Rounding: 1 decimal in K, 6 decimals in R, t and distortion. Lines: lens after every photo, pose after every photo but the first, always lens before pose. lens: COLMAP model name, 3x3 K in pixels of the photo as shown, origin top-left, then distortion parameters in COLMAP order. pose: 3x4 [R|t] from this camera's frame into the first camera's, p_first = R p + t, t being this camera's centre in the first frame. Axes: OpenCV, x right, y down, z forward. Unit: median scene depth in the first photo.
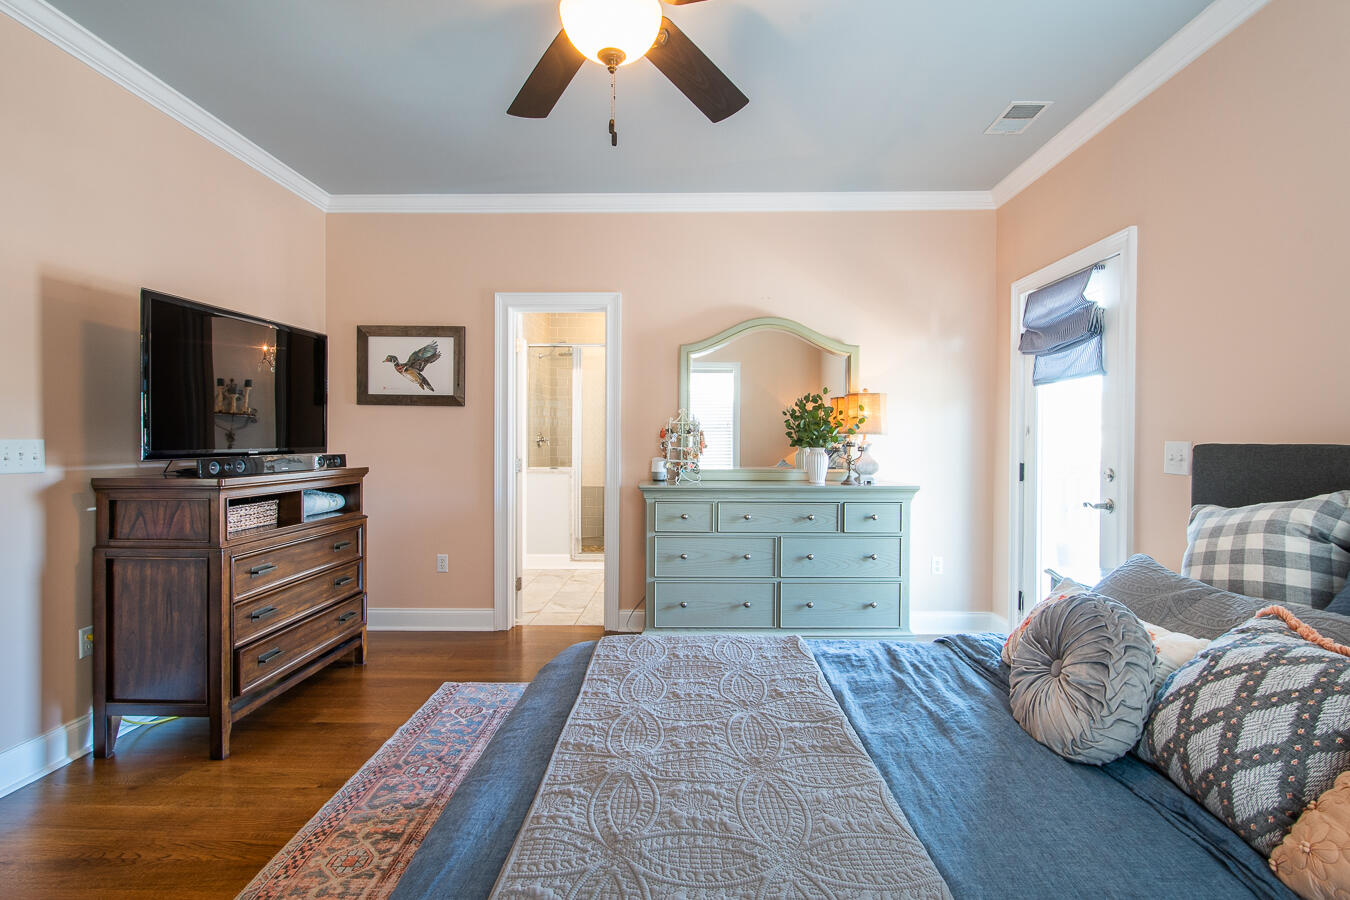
lens RADIAL K [[626.9, 0, 675.0], [0, 626.9, 450.0], [0, 0, 1]] dist [-0.000544, -0.001710]
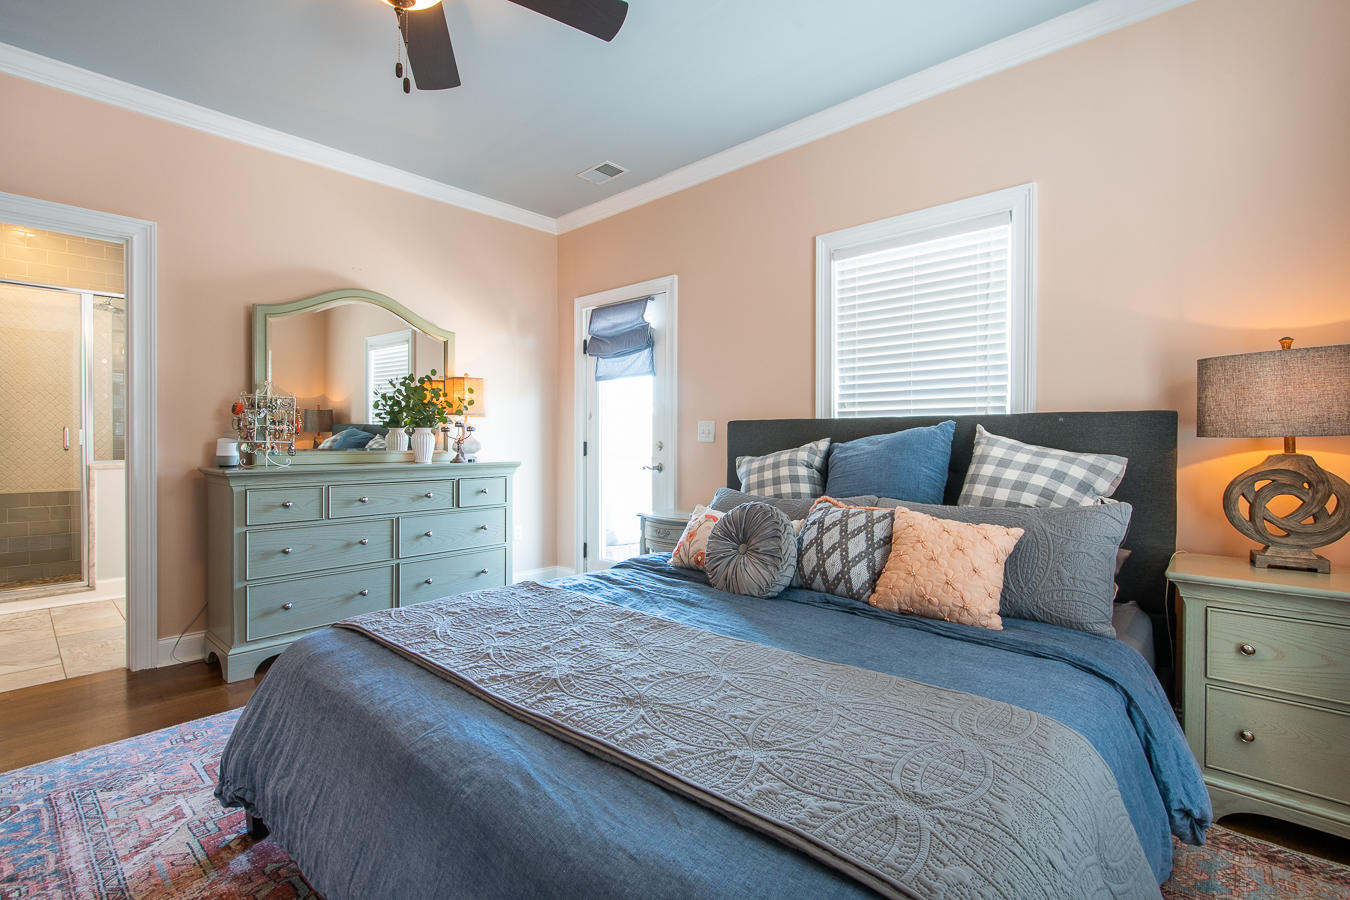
lens RADIAL K [[626.9, 0, 675.0], [0, 626.9, 450.0], [0, 0, 1]] dist [-0.000544, -0.001710]
pose [[0.657875, -0.012560, 0.753022, -0.347488], [0.012425, 0.999906, 0.005823, 0.040039], [-0.753024, 0.005525, 0.657969, 0.034580]]
